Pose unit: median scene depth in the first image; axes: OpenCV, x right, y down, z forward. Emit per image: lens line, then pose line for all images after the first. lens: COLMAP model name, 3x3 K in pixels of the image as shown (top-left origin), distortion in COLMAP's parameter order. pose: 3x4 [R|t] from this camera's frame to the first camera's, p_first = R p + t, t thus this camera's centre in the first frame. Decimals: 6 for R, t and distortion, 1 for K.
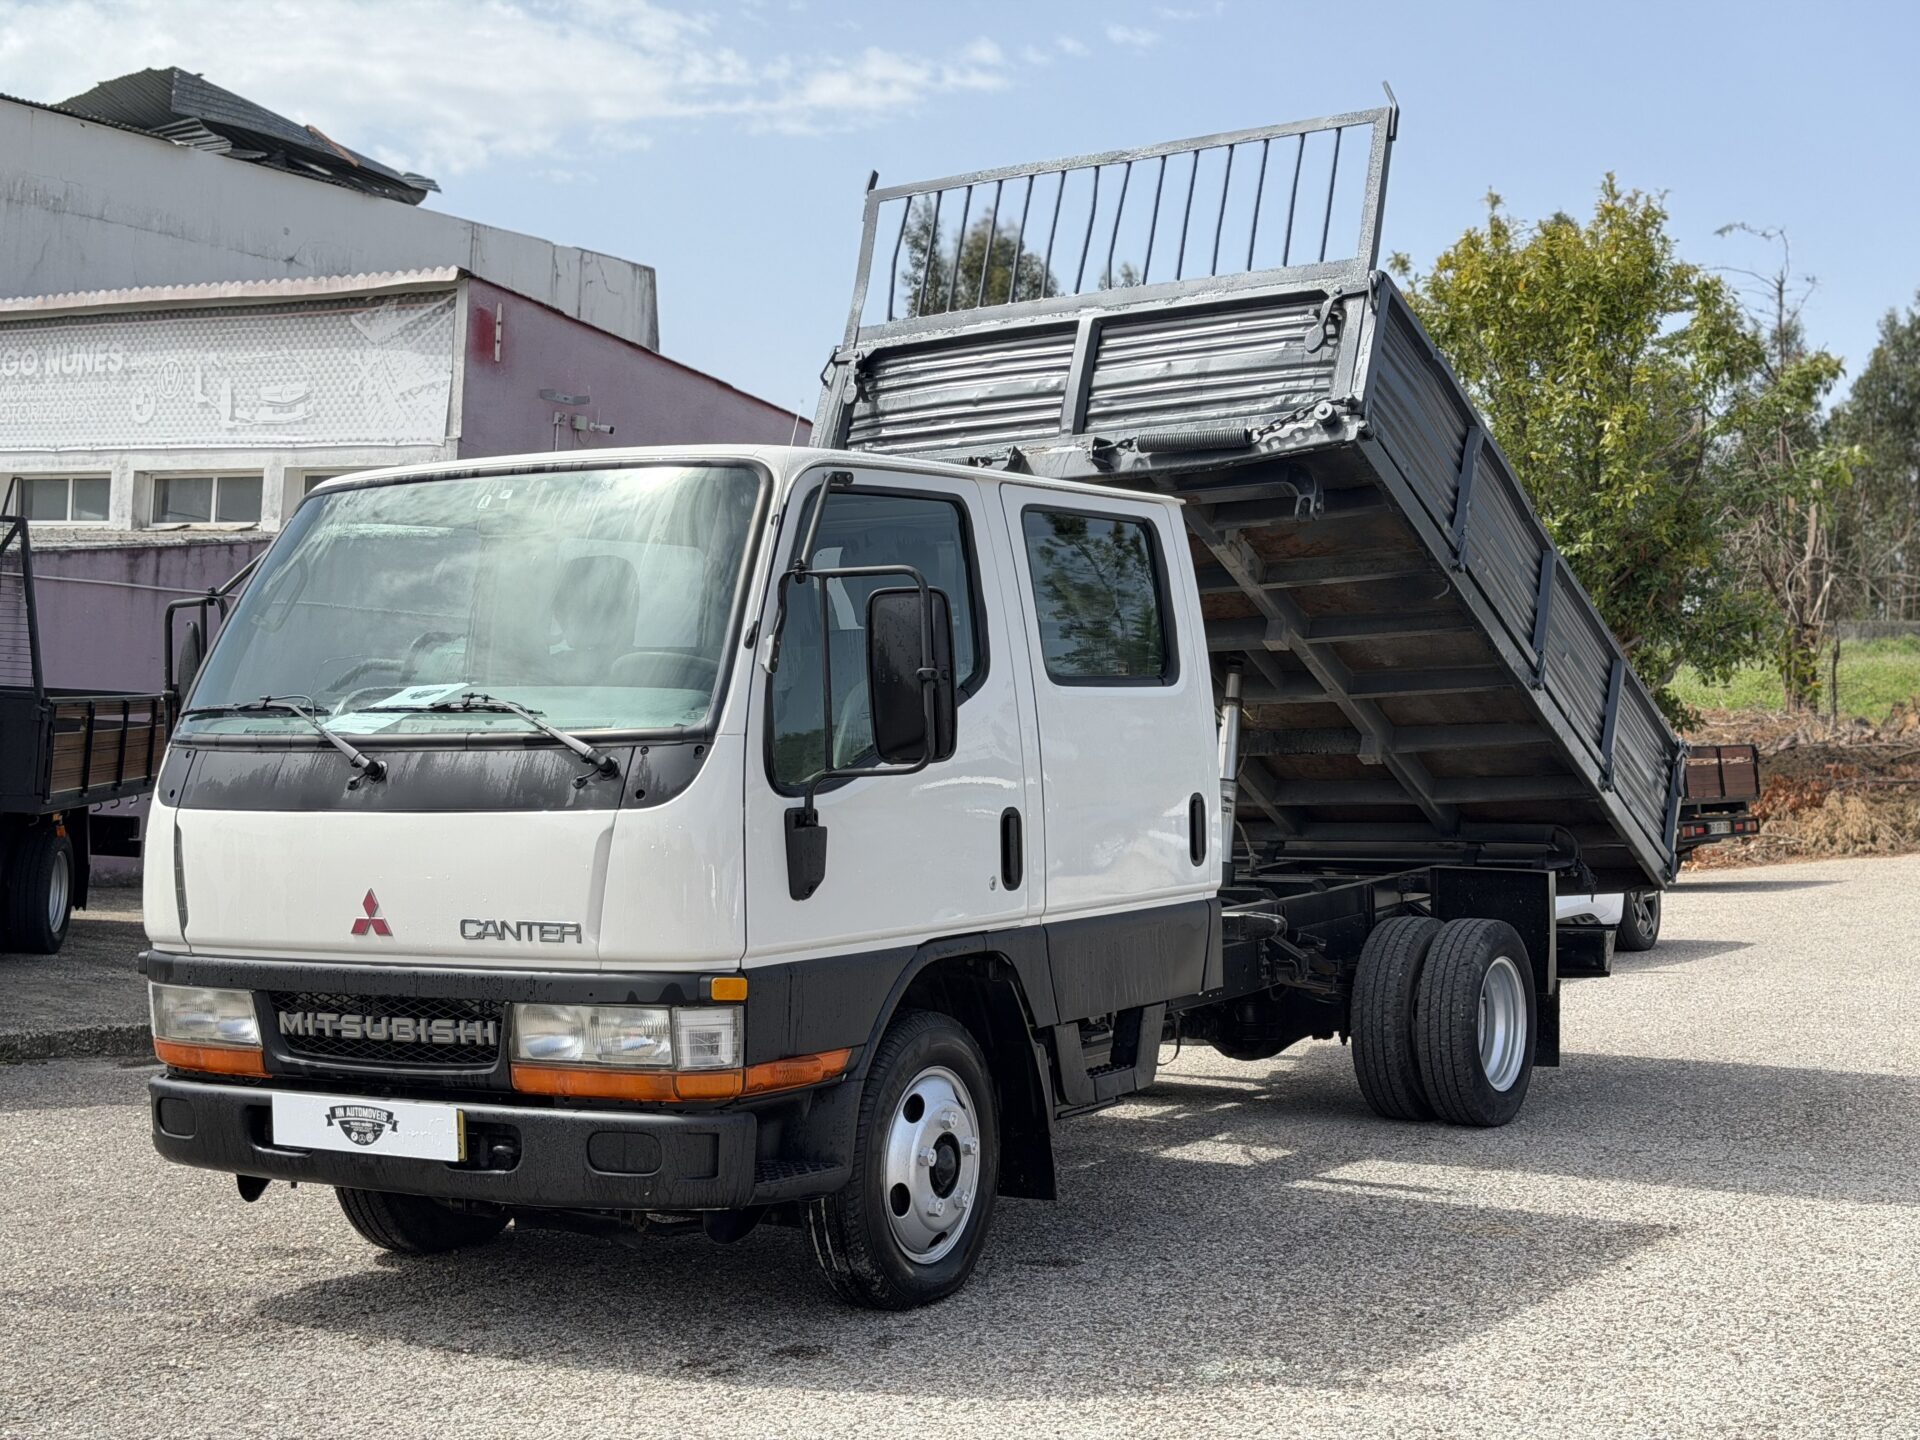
lens RADIAL K [[2713.5, 0, 963.4], [0, 2713.5, 724.4], [0, 0, 1]] dist [0.120165, 0.000000]
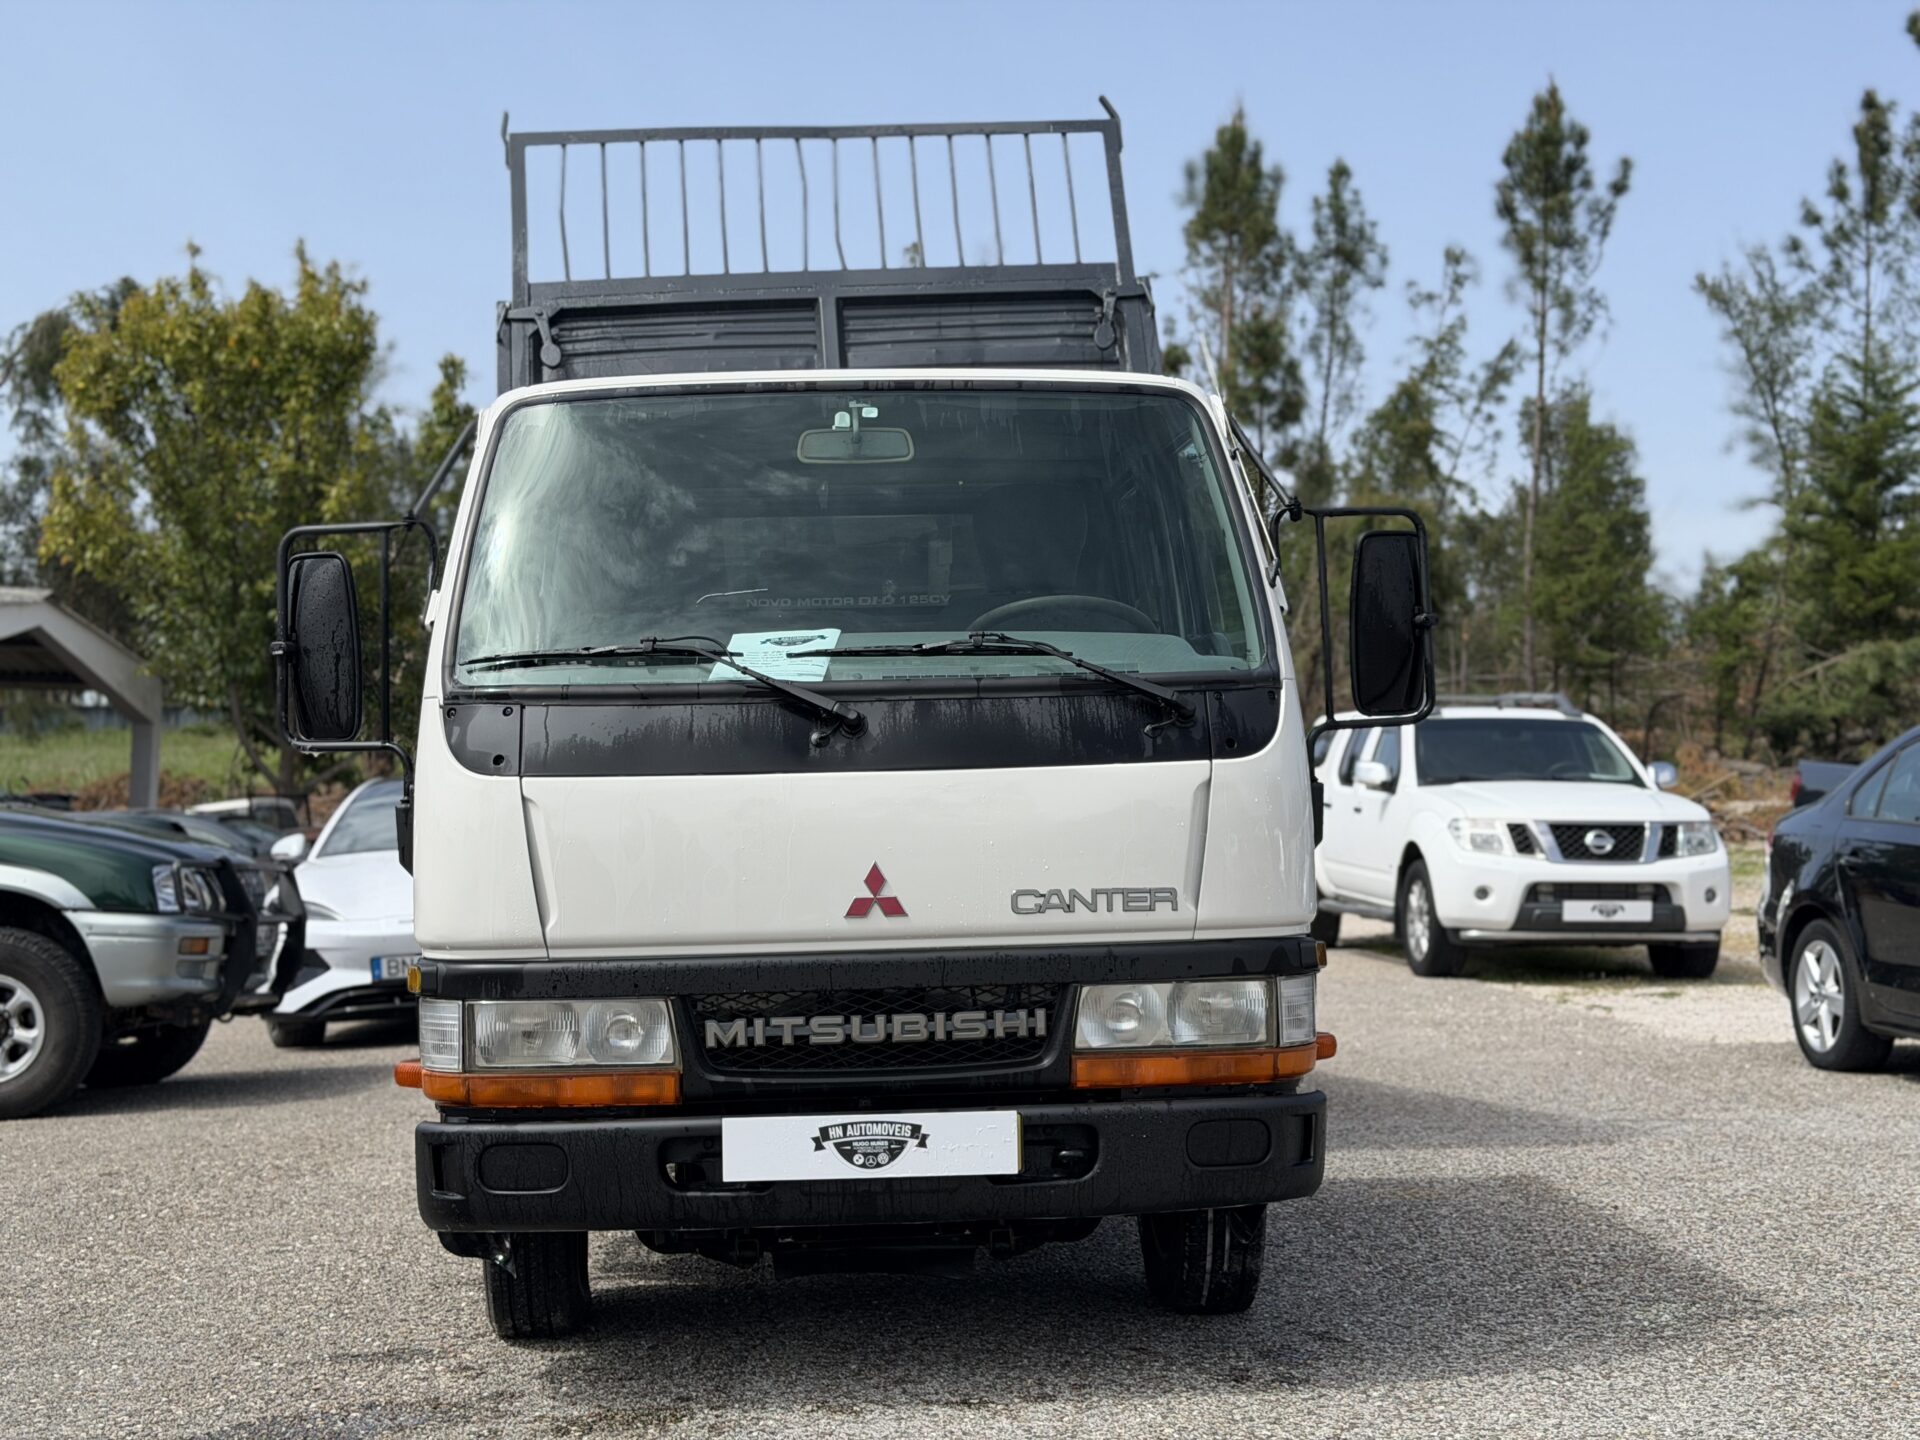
lens RADIAL K [[2713.5, 0, 961.5], [0, 2713.5, 716.5], [0, 0, 1]] dist [0.120165, 0.000000]
pose [[0.818719, 0.009719, 0.574113, -0.675983], [0.012433, 0.999322, -0.034647, 0.044801], [-0.574060, 0.035504, 0.818043, 0.298577]]
